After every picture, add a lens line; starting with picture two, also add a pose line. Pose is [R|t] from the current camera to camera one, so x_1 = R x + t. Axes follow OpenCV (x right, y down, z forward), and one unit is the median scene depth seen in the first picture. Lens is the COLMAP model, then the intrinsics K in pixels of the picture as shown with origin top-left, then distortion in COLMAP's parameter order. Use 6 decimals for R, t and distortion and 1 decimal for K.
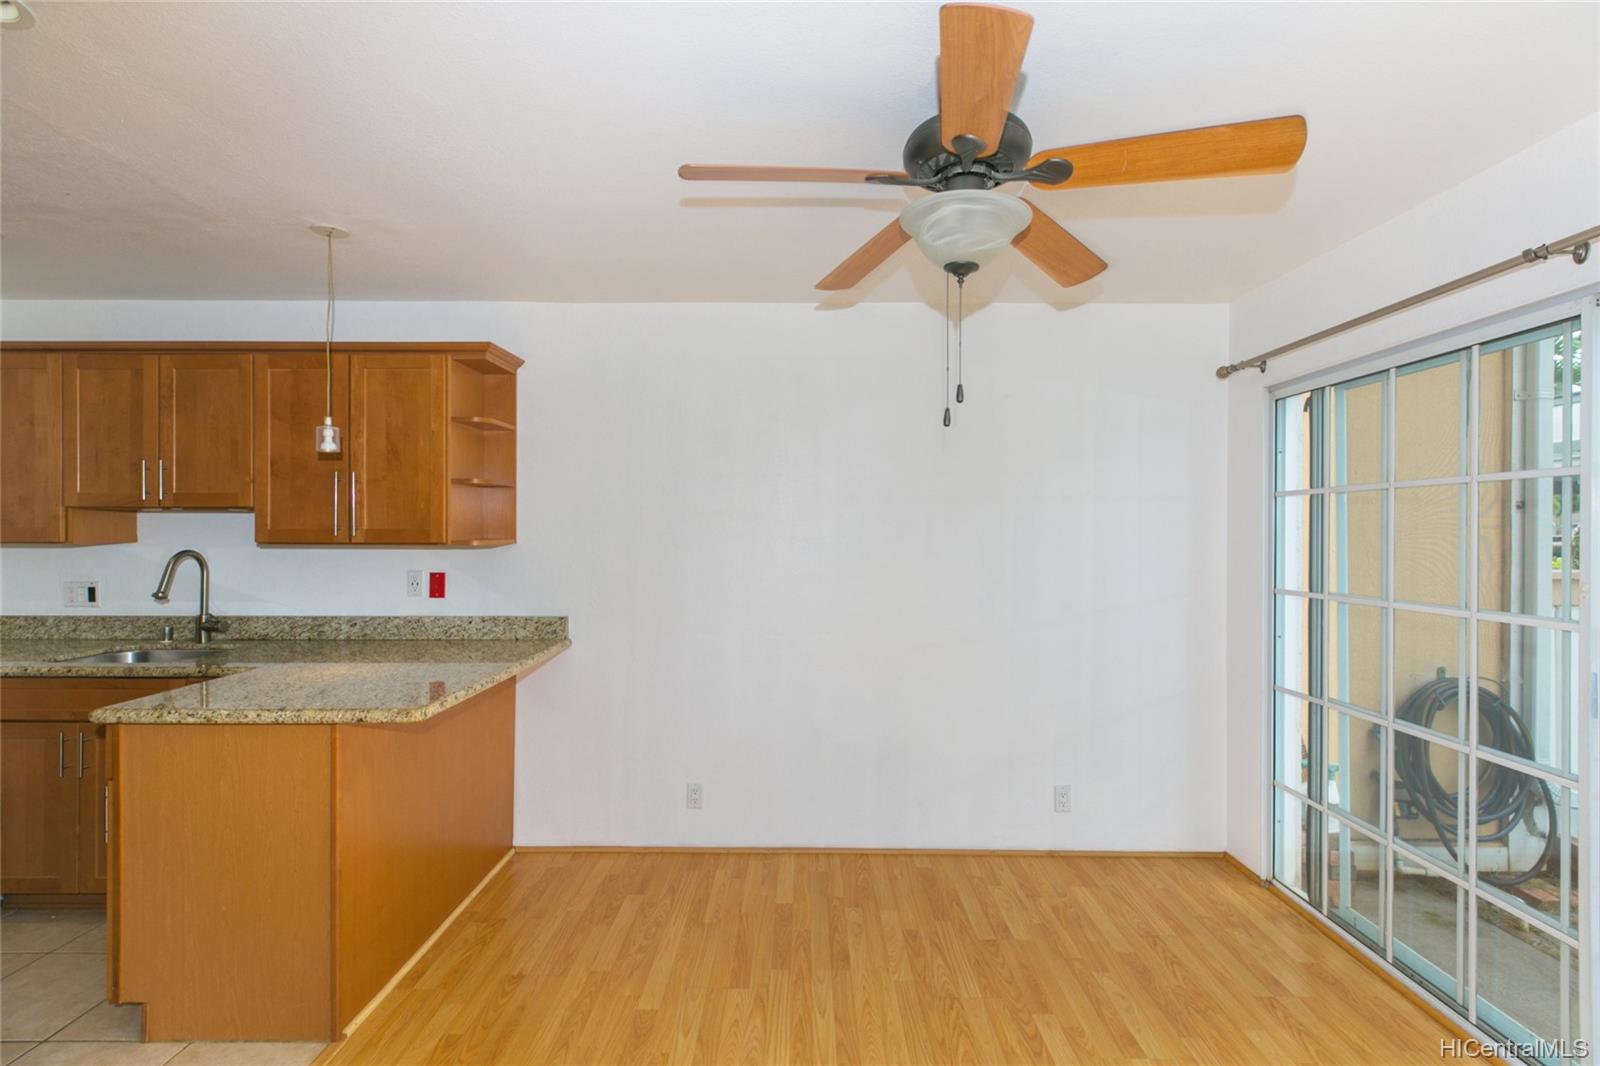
lens RADIAL K [[723.3, 0, 802.6], [0, 723.3, 527.9], [0, 0, 1]] dist [0.003100, -0.000719]
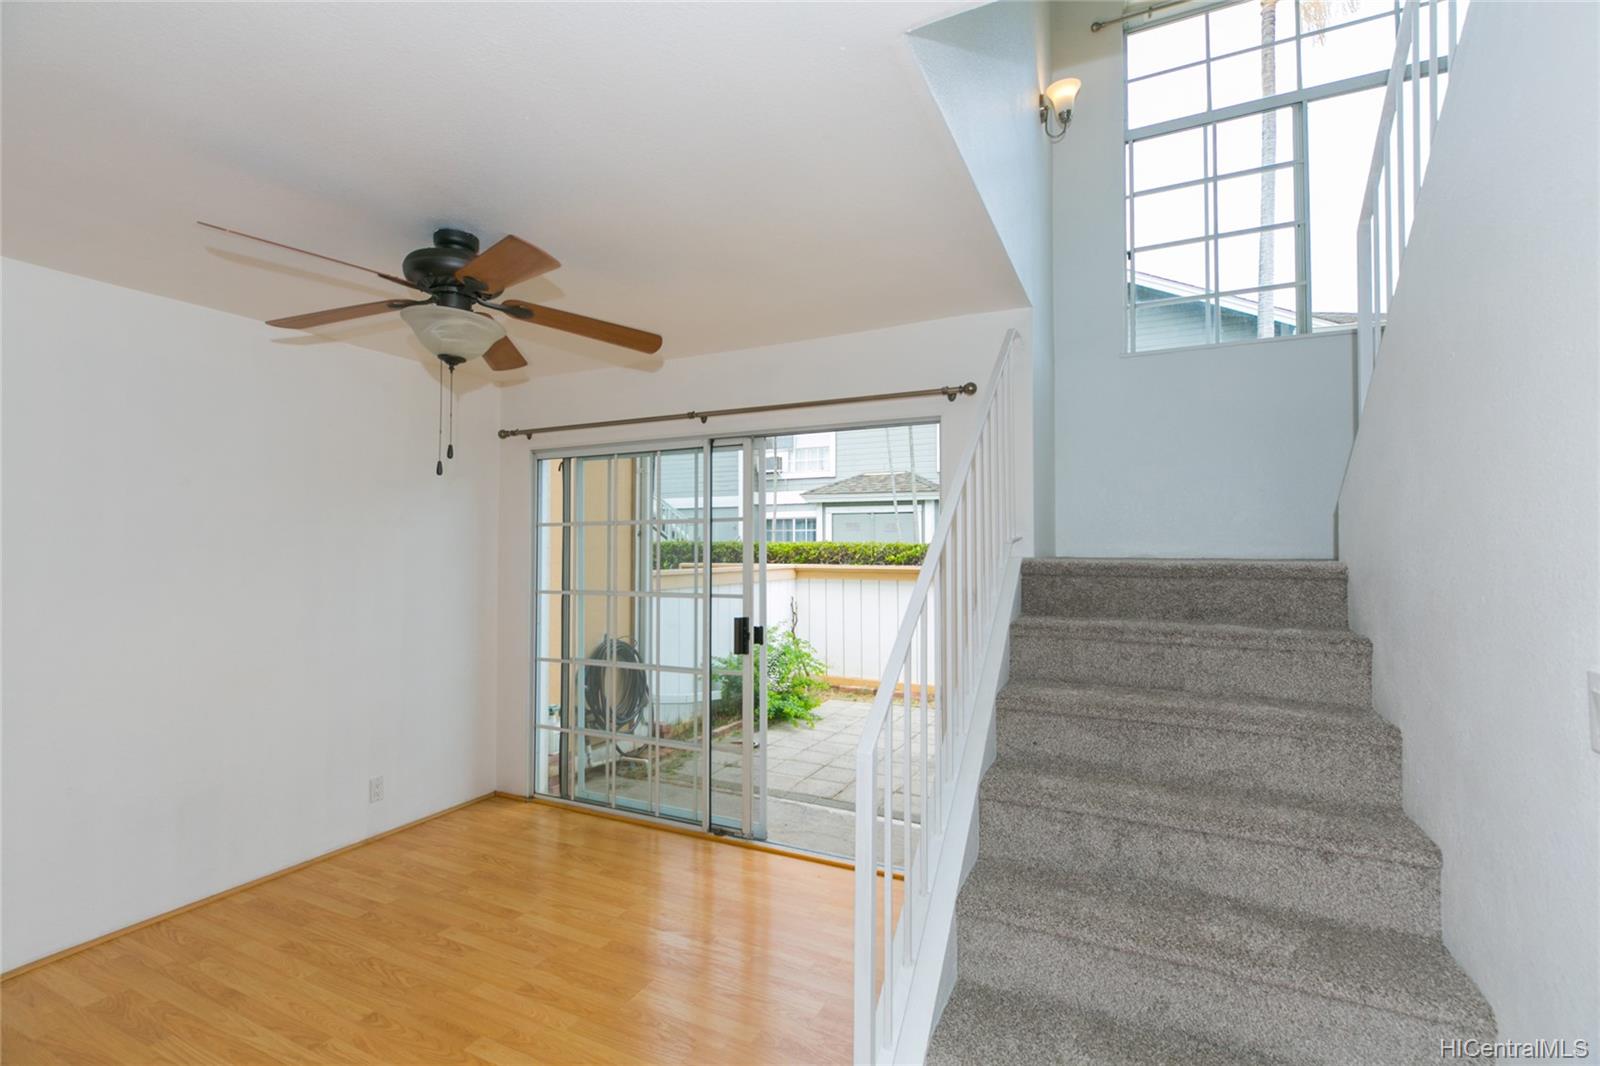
lens RADIAL K [[723.3, 0, 802.6], [0, 723.3, 527.9], [0, 0, 1]] dist [0.003100, -0.000719]
pose [[0.432875, 0.018019, 0.901274, -0.440835], [0.002093, 0.999777, -0.020993, -0.009184], [-0.901451, 0.010973, 0.432741, -0.105440]]
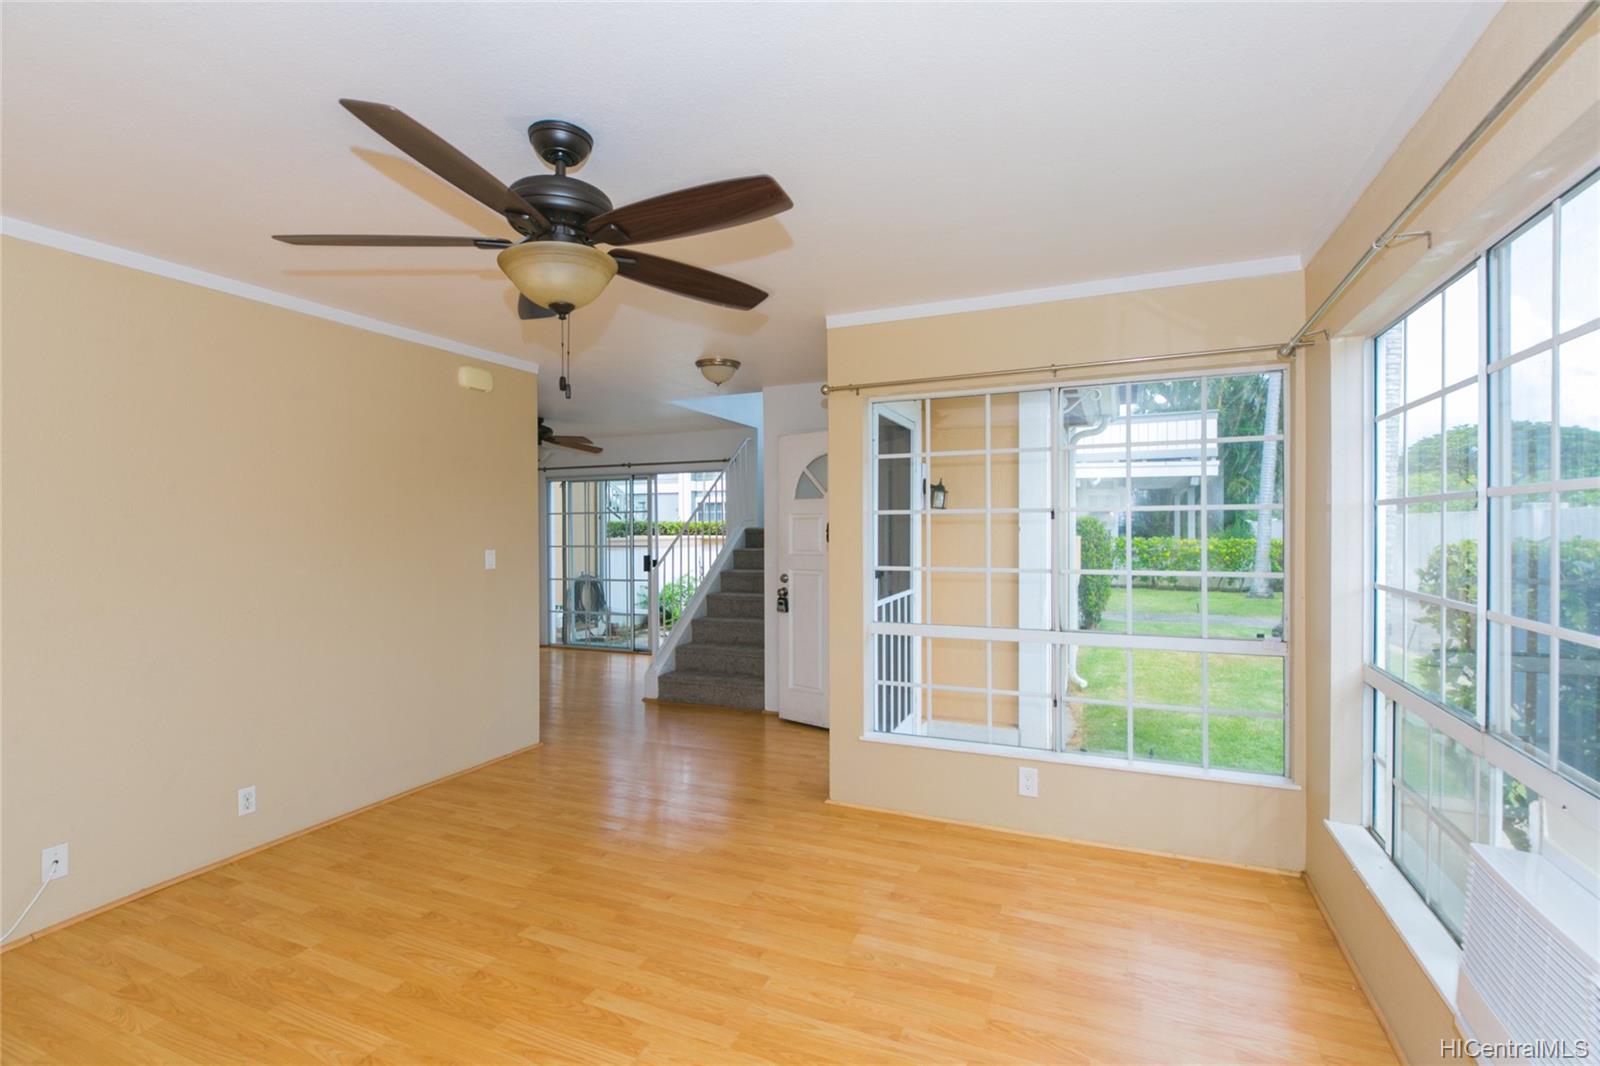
lens RADIAL K [[723.3, 0, 802.6], [0, 723.3, 527.9], [0, 0, 1]] dist [0.003100, -0.000719]
pose [[0.379037, -0.010522, 0.925322, -1.790470], [0.009033, 0.999930, 0.007670, -0.003532], [-0.925337, 0.005451, 0.379106, -1.141676]]
